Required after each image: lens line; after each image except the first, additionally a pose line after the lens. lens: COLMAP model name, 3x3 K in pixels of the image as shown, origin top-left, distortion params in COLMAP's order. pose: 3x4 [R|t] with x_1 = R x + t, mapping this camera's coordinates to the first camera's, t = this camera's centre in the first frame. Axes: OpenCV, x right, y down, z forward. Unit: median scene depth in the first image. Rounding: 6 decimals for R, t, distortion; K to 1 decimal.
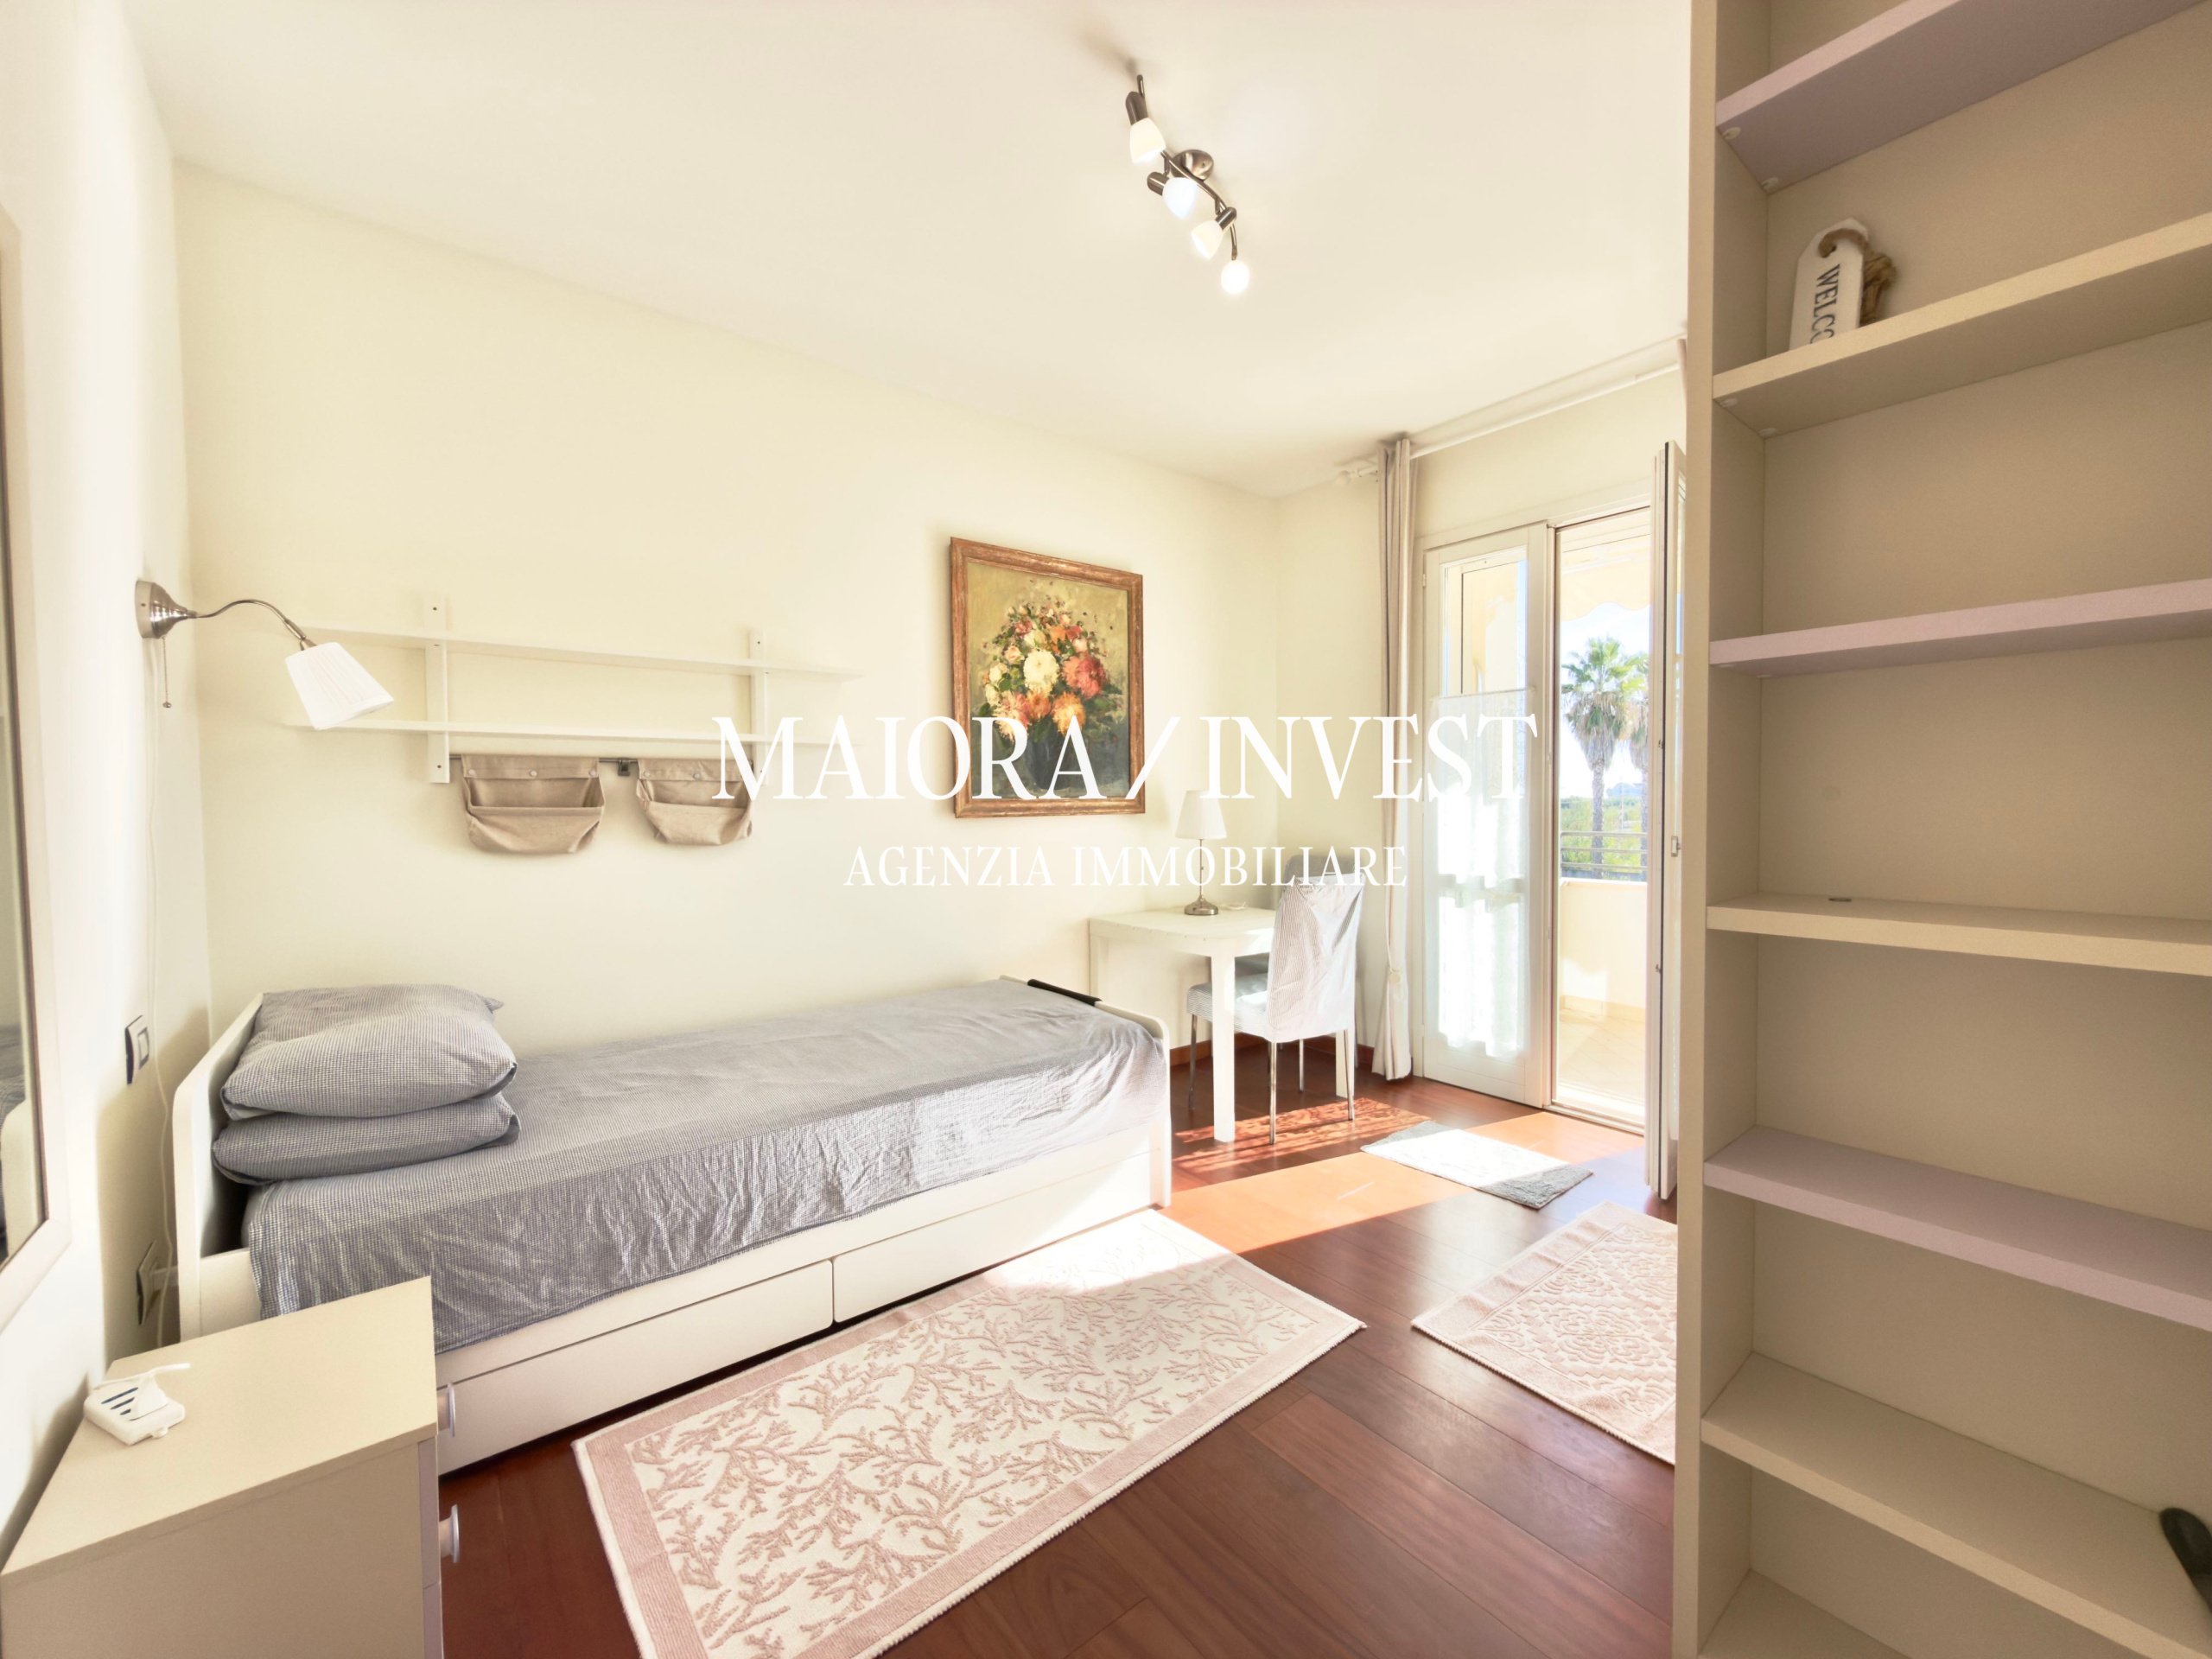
lens RADIAL K [[882.3, 0, 1110.8], [0, 882.3, 833.4], [0, 0, 1]] dist [-0.000798, 0.000545]
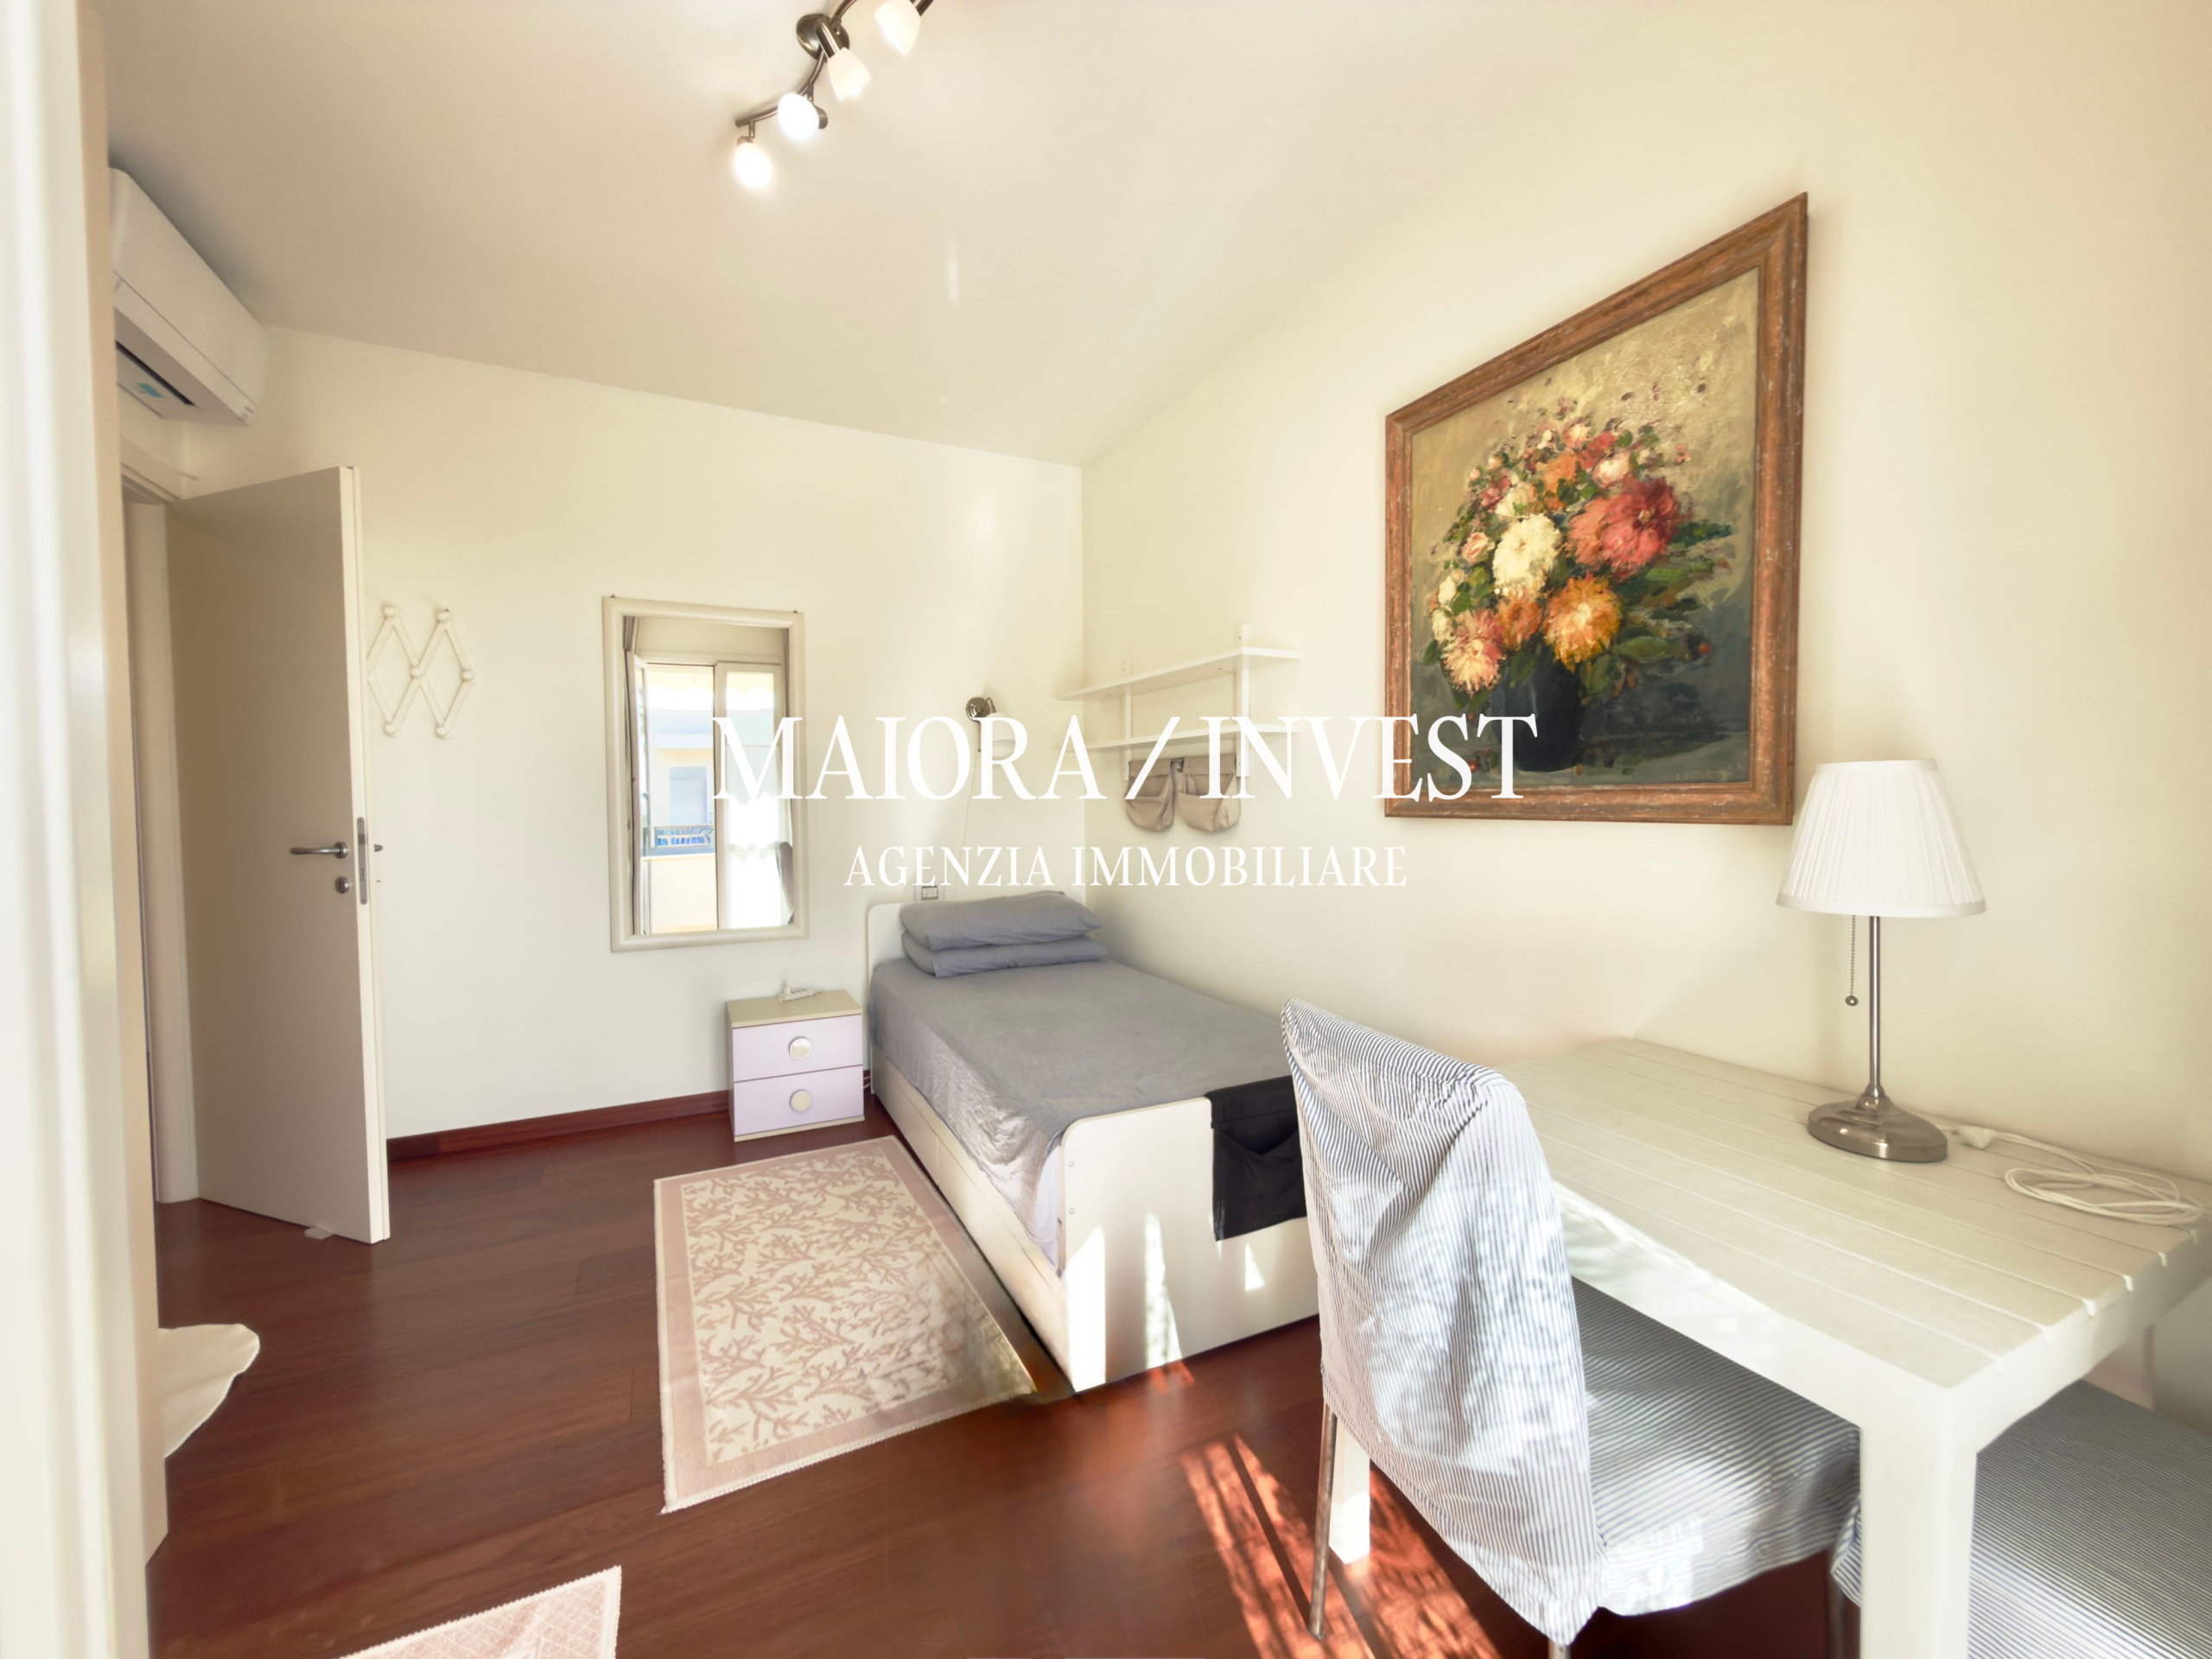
lens RADIAL K [[882.3, 0, 1108.8], [0, 882.3, 819.9], [0, 0, 1]] dist [-0.000798, 0.000545]
pose [[-0.219377, 0.049908, -0.974363, 0.530712], [-0.013590, 0.998438, 0.054201, -0.046879], [0.975546, 0.025132, -0.218356, 0.885066]]
